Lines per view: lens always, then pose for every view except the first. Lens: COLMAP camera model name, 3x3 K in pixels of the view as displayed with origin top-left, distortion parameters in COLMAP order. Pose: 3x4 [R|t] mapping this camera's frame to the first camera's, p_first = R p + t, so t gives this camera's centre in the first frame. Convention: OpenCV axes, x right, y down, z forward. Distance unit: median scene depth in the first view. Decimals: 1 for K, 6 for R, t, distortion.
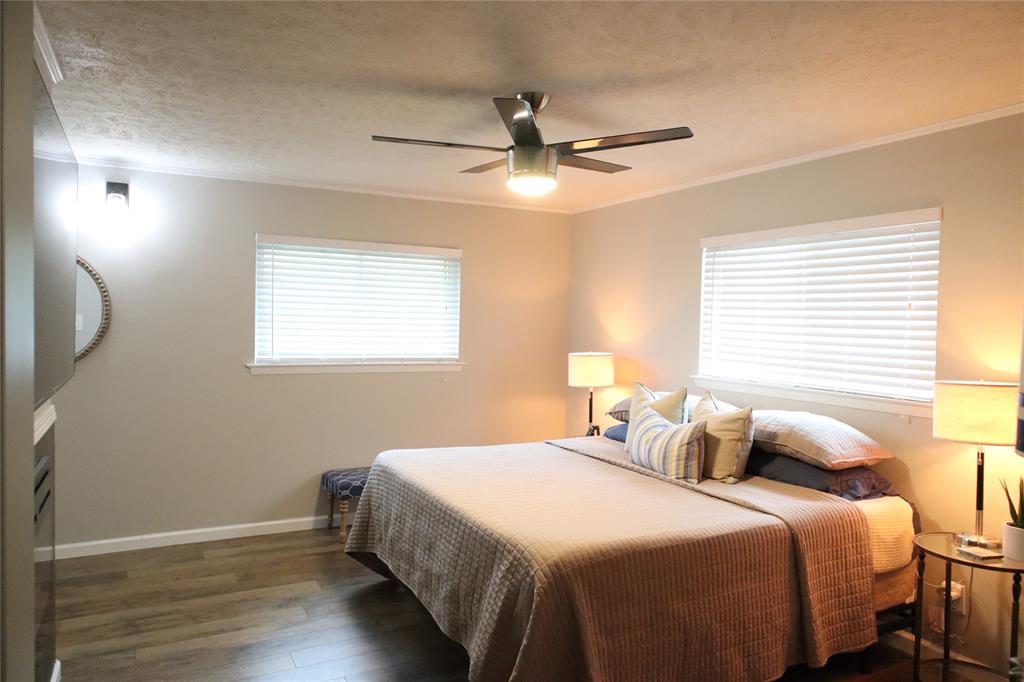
lens RADIAL K [[688.4, 0, 512.0], [0, 688.4, 337.8], [0, 0, 1]] dist [-0.001052, 0.002253]
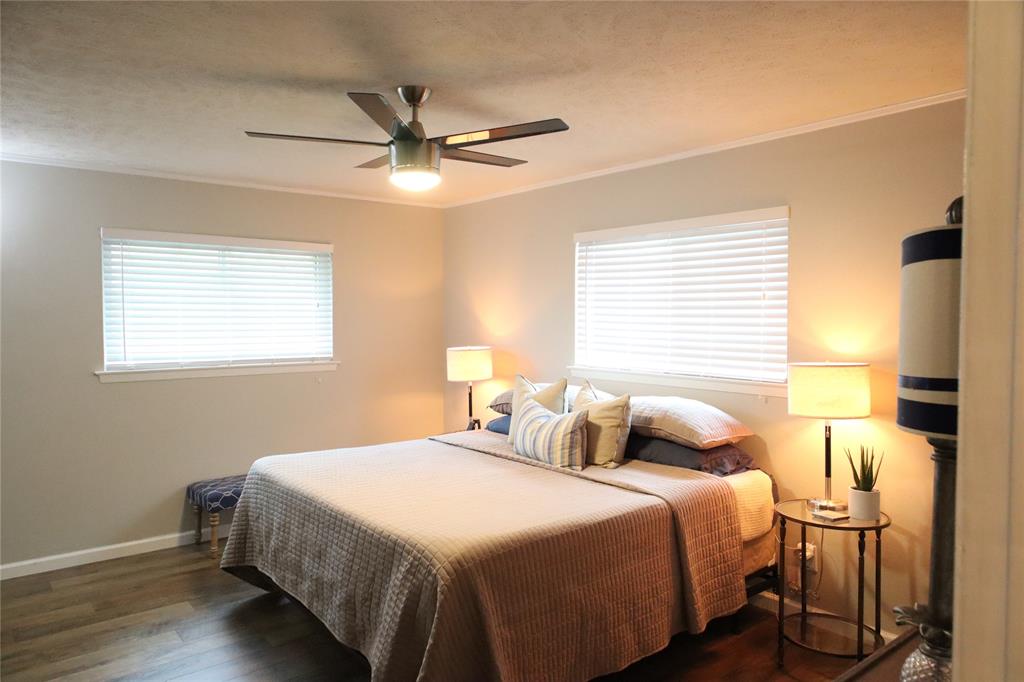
lens RADIAL K [[688.4, 0, 512.0], [0, 688.4, 337.8], [0, 0, 1]] dist [-0.001052, 0.002253]
pose [[0.980208, -0.028910, 0.195848, -0.030811], [0.027074, 0.999561, 0.012045, -0.003424], [-0.196110, -0.006505, 0.980560, 0.003084]]
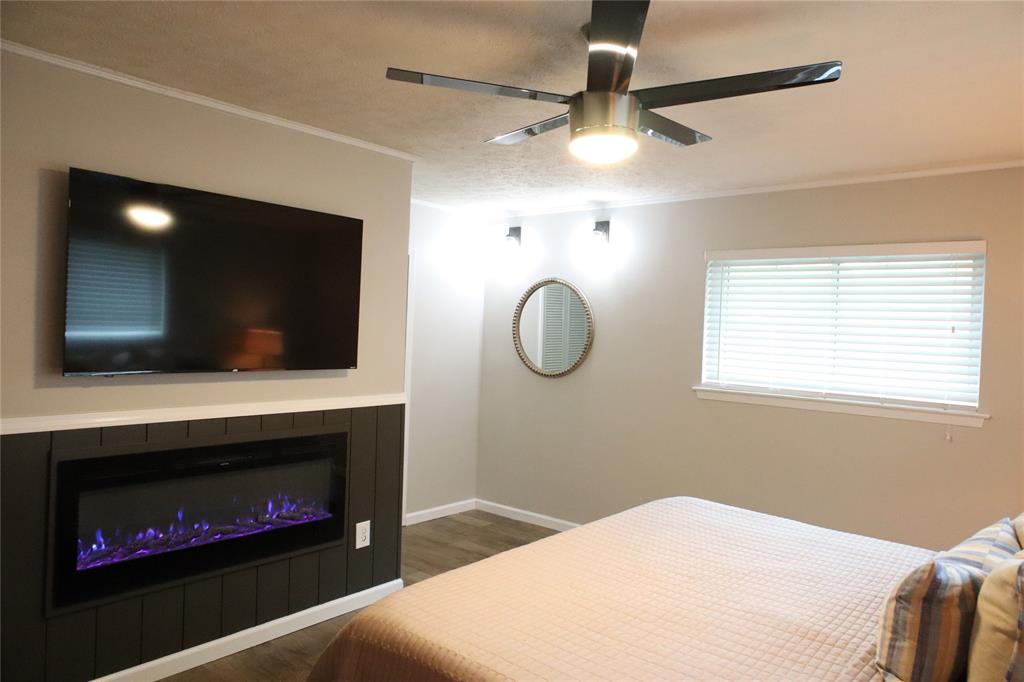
lens RADIAL K [[688.4, 0, 512.0], [0, 688.4, 337.8], [0, 0, 1]] dist [-0.001052, 0.002253]
pose [[0.371403, 0.010266, -0.928415, 0.577244], [-0.048889, 0.998768, -0.008514, -0.013805], [0.927184, 0.048551, 0.371447, 0.547911]]
